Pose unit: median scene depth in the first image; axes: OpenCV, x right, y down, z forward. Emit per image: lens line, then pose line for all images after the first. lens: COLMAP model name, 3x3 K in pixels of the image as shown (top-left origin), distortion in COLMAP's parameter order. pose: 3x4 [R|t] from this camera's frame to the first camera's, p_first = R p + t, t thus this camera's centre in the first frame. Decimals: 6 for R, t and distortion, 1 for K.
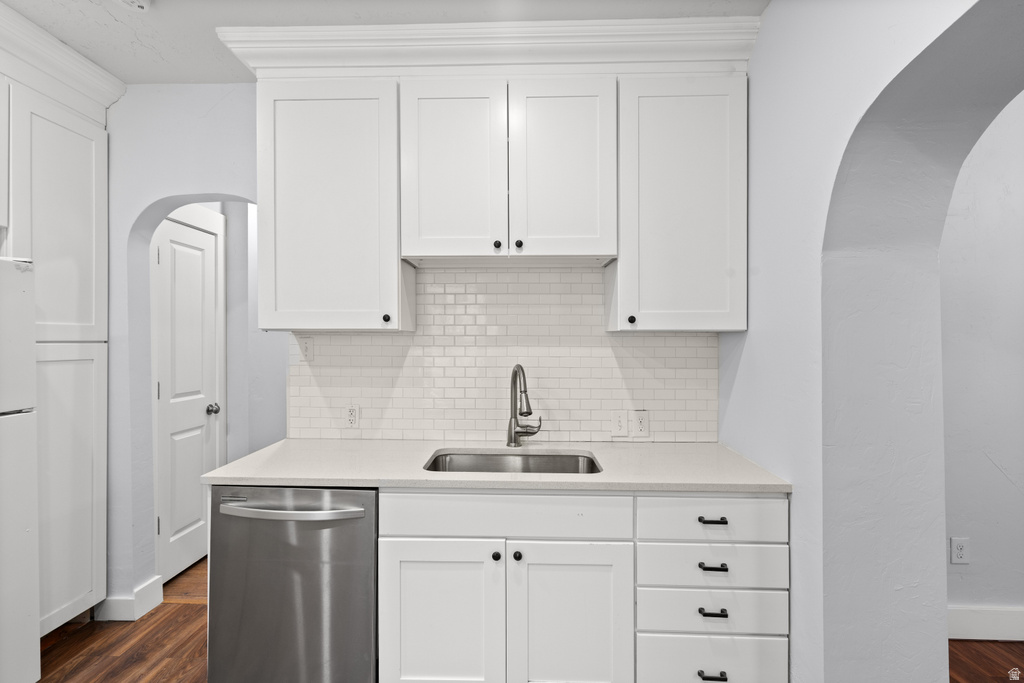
lens RADIAL K [[477.5, 0, 503.9], [0, 477.5, 341.0], [0, 0, 1]] dist [-0.002289, 0.000308]
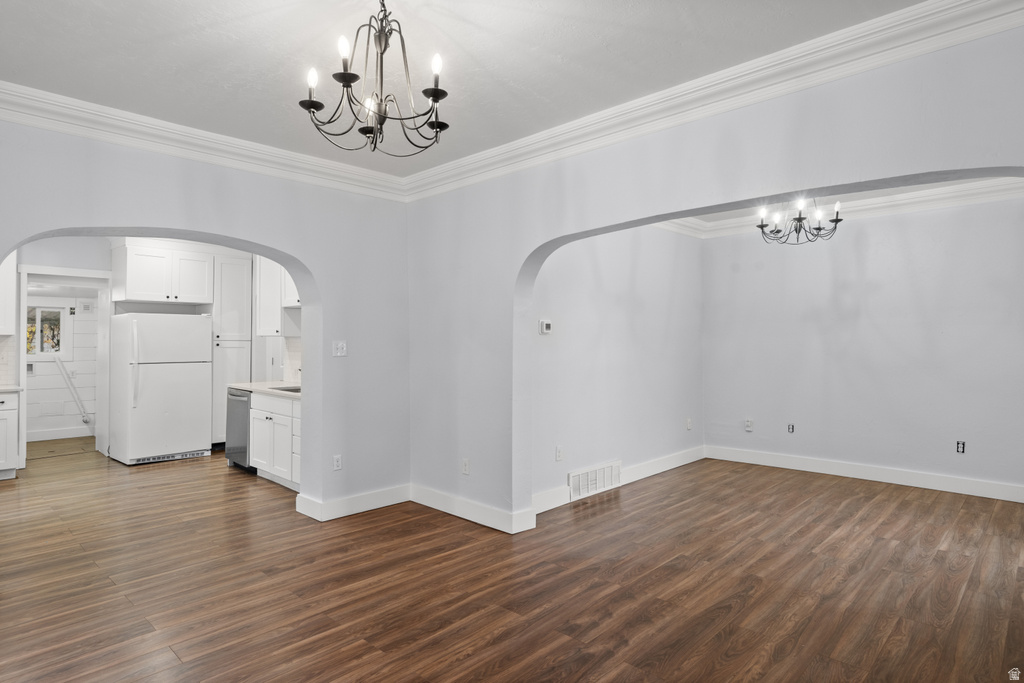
lens RADIAL K [[570.3, 0, 510.2], [0, 570.3, 337.3], [0, 0, 1]] dist [0.005288, 0.000477]
pose [[0.745125, -0.001733, -0.666922, 2.443743], [-0.005424, 0.999948, -0.008658, 0.002975], [0.666902, 0.010069, 0.745077, -0.400629]]
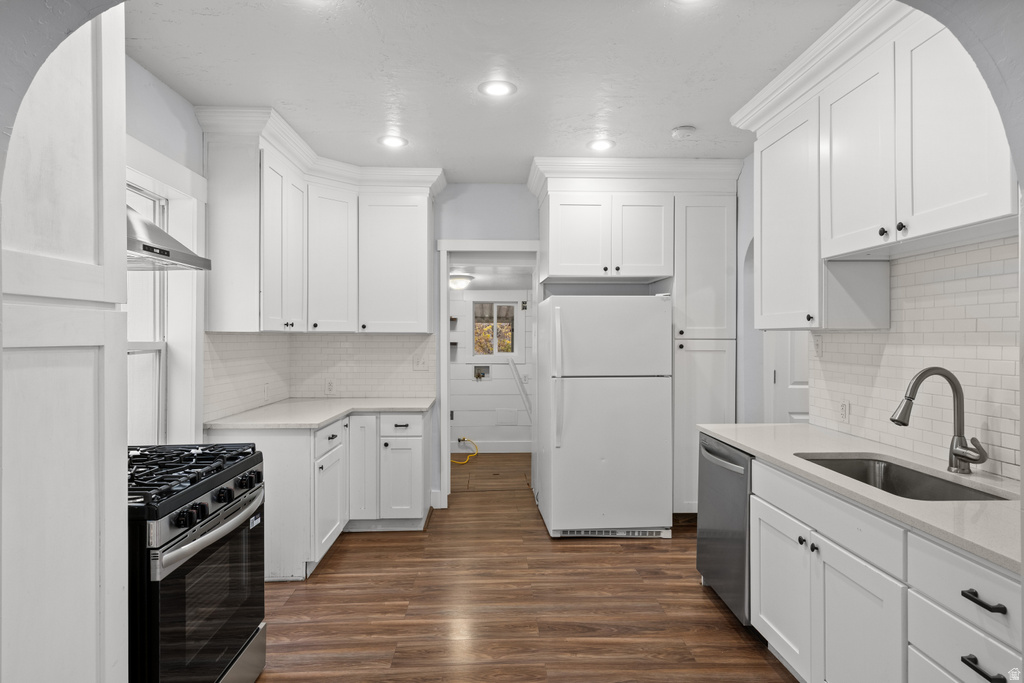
lens RADIAL K [[560.7, 0, 507.6], [0, 560.7, 337.3], [0, 0, 1]] dist [0.001798, 0.001395]
pose [[0.065366, -0.002135, -0.997859, 0.895965], [-0.001901, 0.999996, -0.002264, 0.001176], [0.997860, 0.002044, 0.065362, 0.198156]]
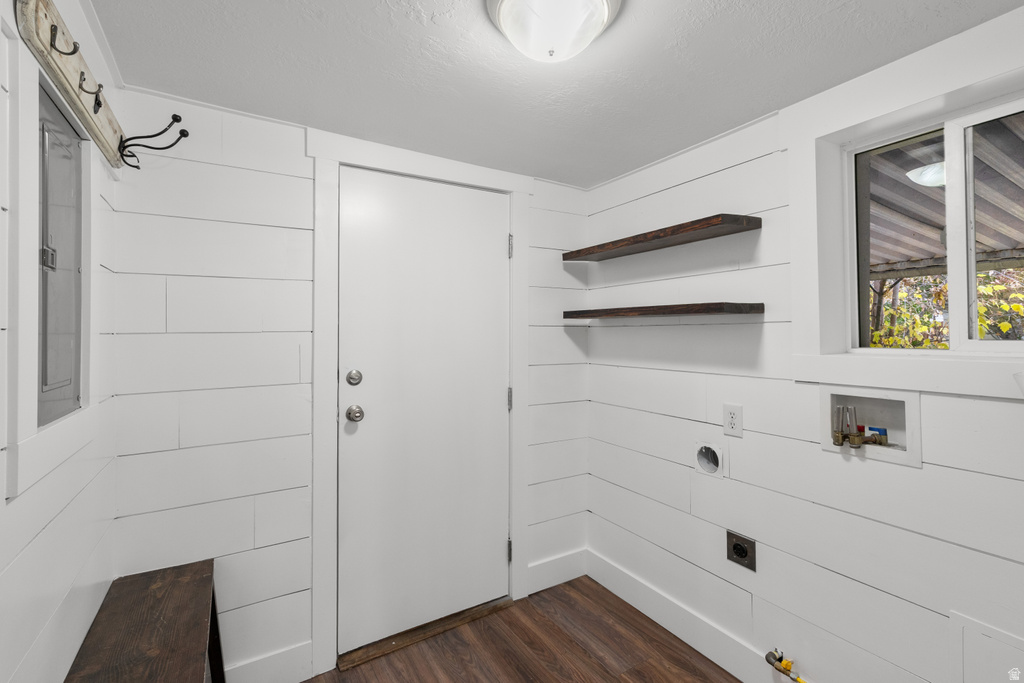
lens RADIAL K [[477.5, 0, 503.9], [0, 477.5, 341.0], [0, 0, 1]] dist [-0.002289, 0.000308]
pose [[-0.837988, 0.006655, -0.545648, -1.603772], [0.002417, 0.999961, 0.008484, 0.079498], [0.545683, 0.005790, -0.837971, 0.534391]]
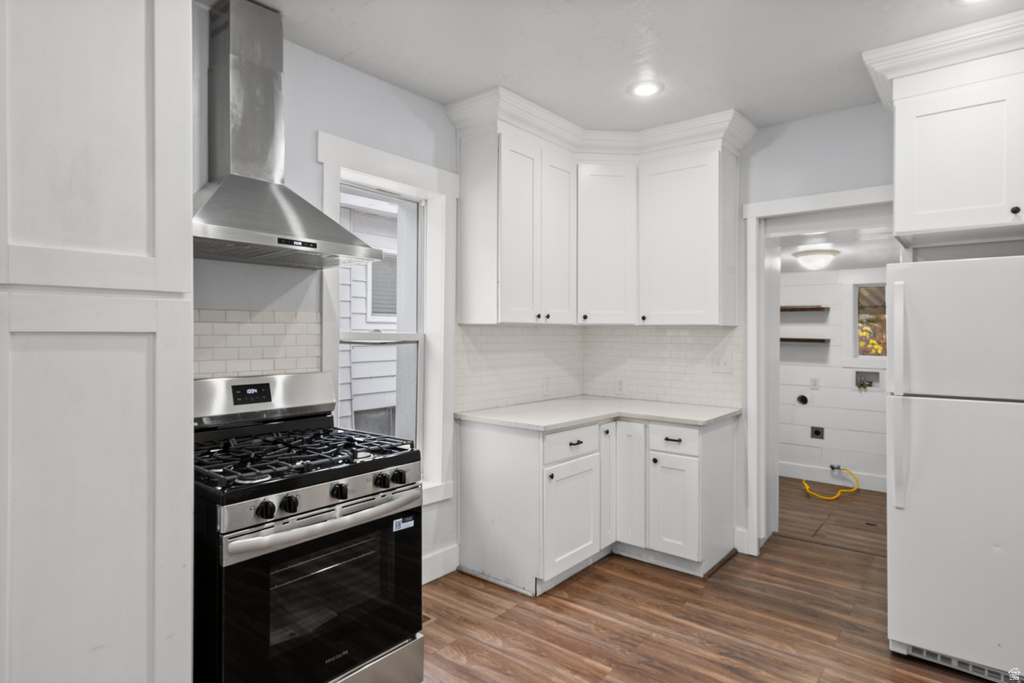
lens RADIAL K [[567.2, 0, 503.9], [0, 567.2, 330.9], [0, 0, 1]] dist [0.004875, 0.001499]
pose [[-0.616500, -0.007367, -0.787320, 0.506118], [-0.007680, 0.999965, -0.003343, 0.007406], [0.787317, 0.003985, -0.616535, 0.536237]]
